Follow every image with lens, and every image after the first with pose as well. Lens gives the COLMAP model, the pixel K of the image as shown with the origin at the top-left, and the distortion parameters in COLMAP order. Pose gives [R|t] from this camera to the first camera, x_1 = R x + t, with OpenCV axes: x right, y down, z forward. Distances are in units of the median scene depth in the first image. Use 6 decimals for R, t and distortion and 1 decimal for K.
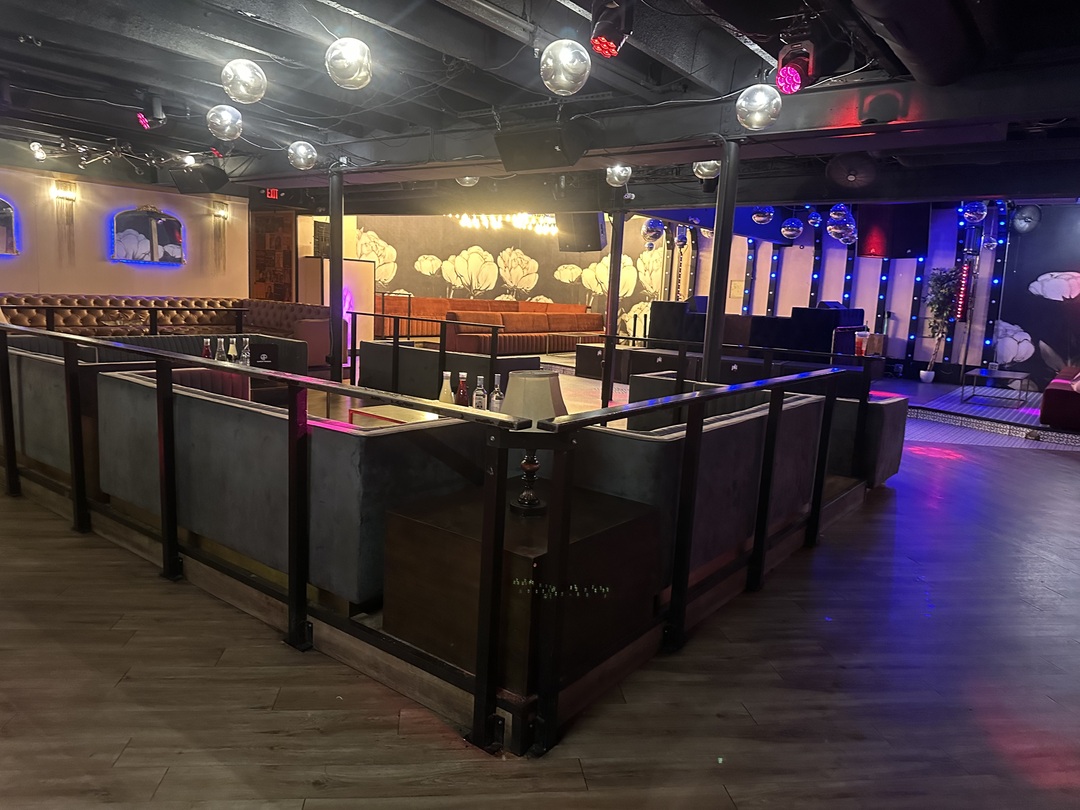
lens RADIAL K [[760.1, 0, 541.2], [0, 760.1, 413.3], [0, 0, 1]] dist [0.067203, -0.089160]
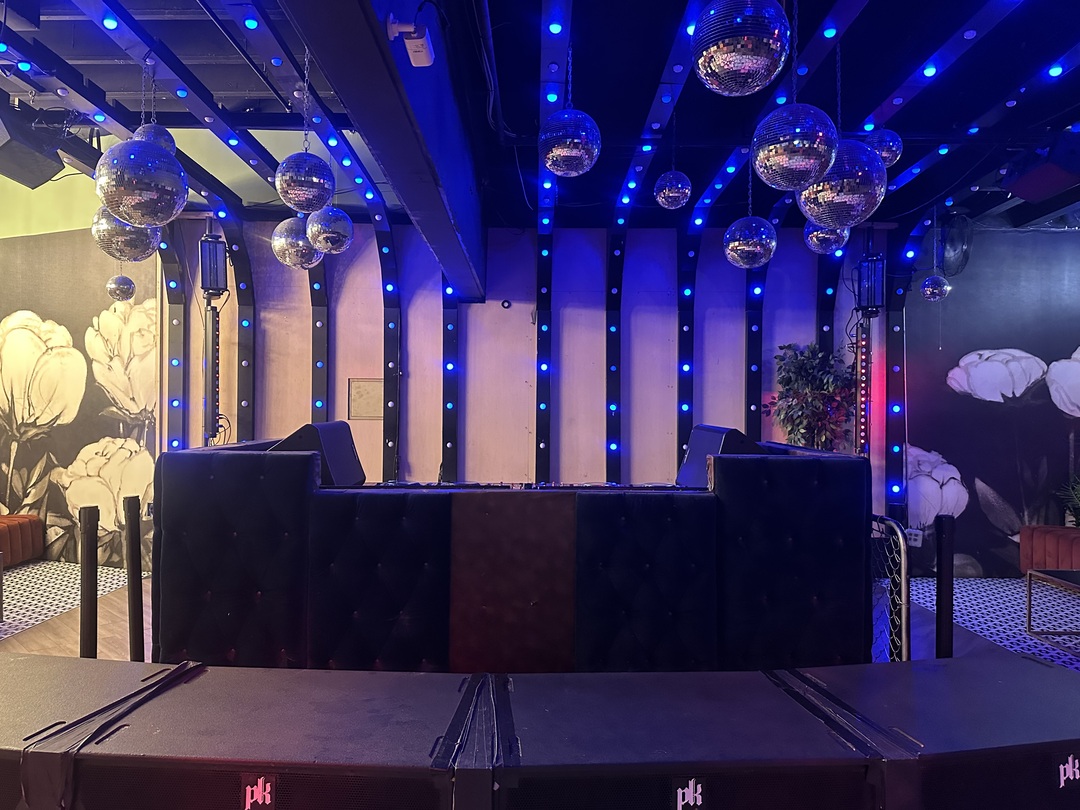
lens RADIAL K [[760.1, 0, 543.1], [0, 760.1, 416.7], [0, 0, 1]] dist [0.067203, -0.089160]
pose [[0.794004, -0.043786, 0.606334, 0.085338], [0.126343, 0.987510, -0.094137, -0.108924], [-0.594639, 0.151351, 0.789619, 0.662813]]
